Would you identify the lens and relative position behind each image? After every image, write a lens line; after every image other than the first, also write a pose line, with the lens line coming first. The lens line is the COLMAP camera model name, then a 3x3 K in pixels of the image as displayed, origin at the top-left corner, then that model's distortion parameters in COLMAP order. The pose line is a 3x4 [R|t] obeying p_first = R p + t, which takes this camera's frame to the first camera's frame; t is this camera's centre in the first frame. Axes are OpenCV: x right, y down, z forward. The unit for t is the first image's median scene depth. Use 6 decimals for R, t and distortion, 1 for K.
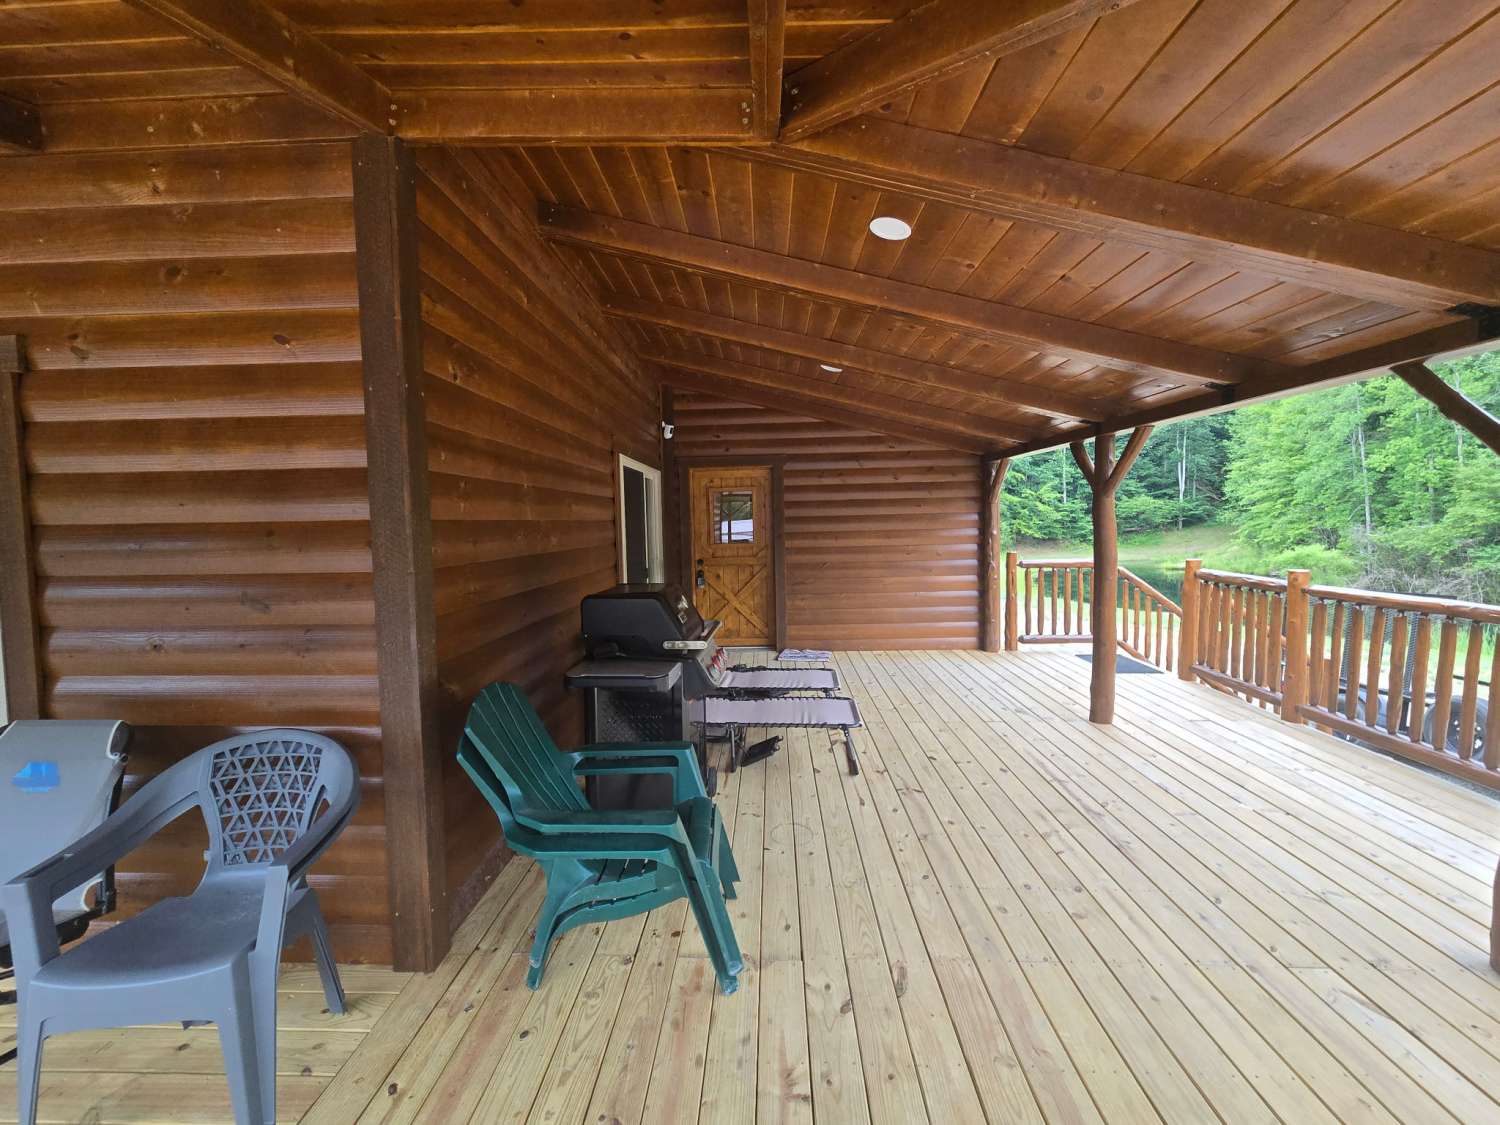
lens RADIAL K [[612.4, 0, 748.2], [0, 612.4, 557.4], [0, 0, 1]] dist [-0.001647, 0.001294]
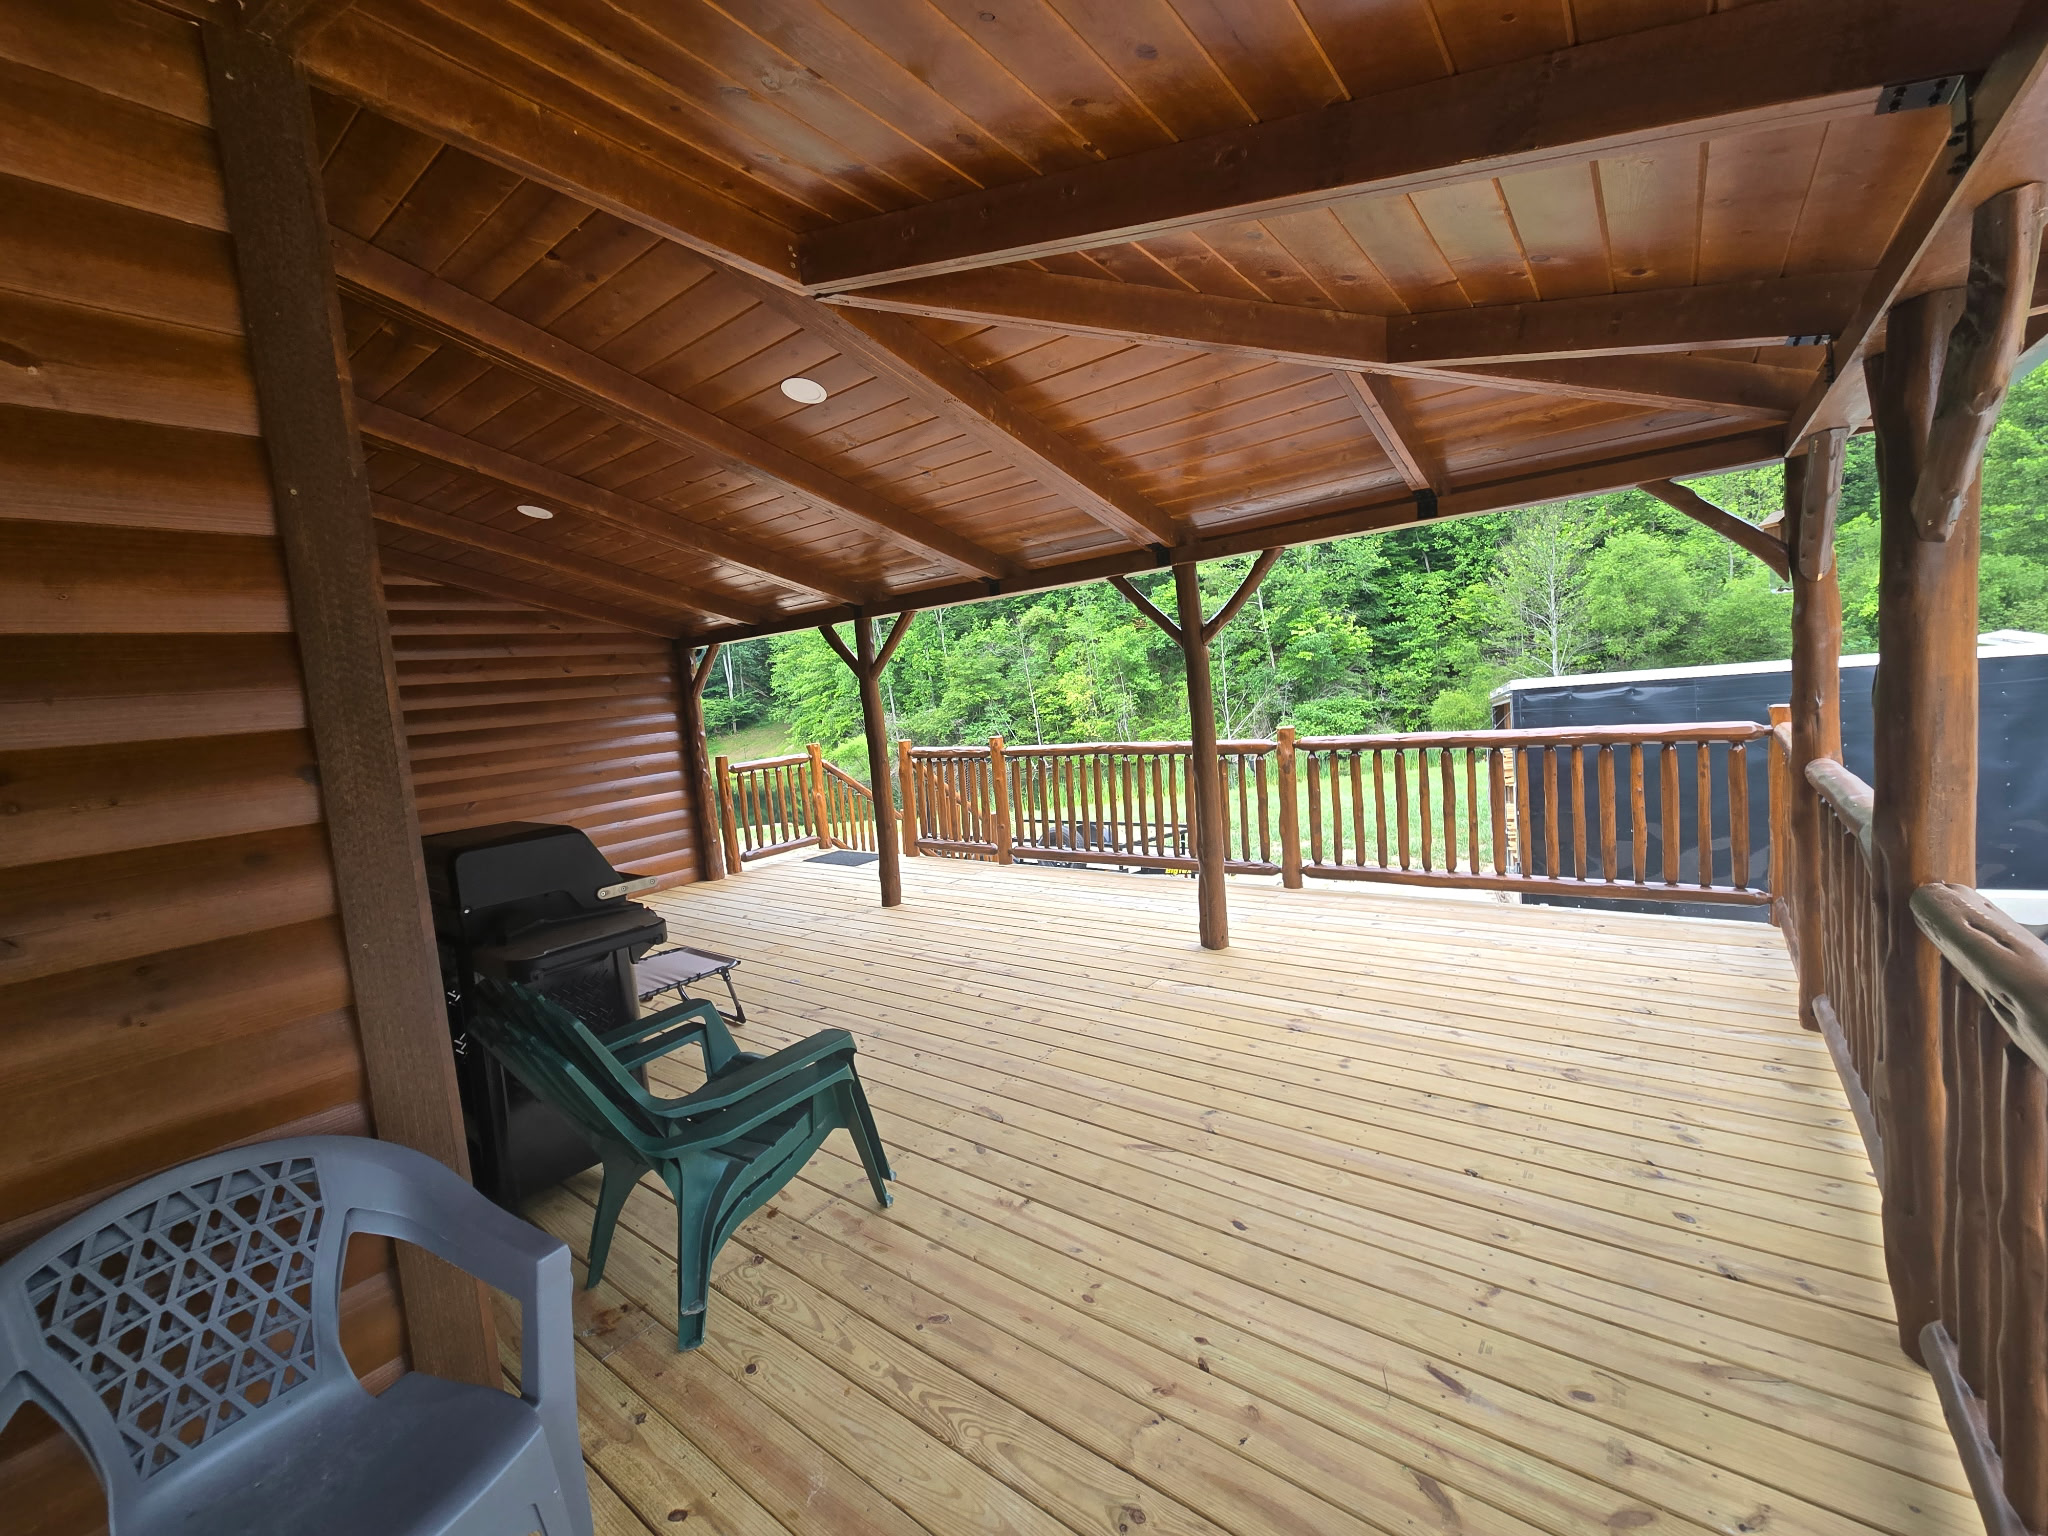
lens RADIAL K [[836.2, 0, 1007.7], [0, 836.2, 763.7], [0, 0, 1]] dist [-0.001647, 0.001294]
pose [[0.582011, -0.109613, 0.805759, -0.396901], [0.131018, 0.990568, 0.040118, 0.010729], [-0.802557, 0.082220, 0.590883, 0.024049]]
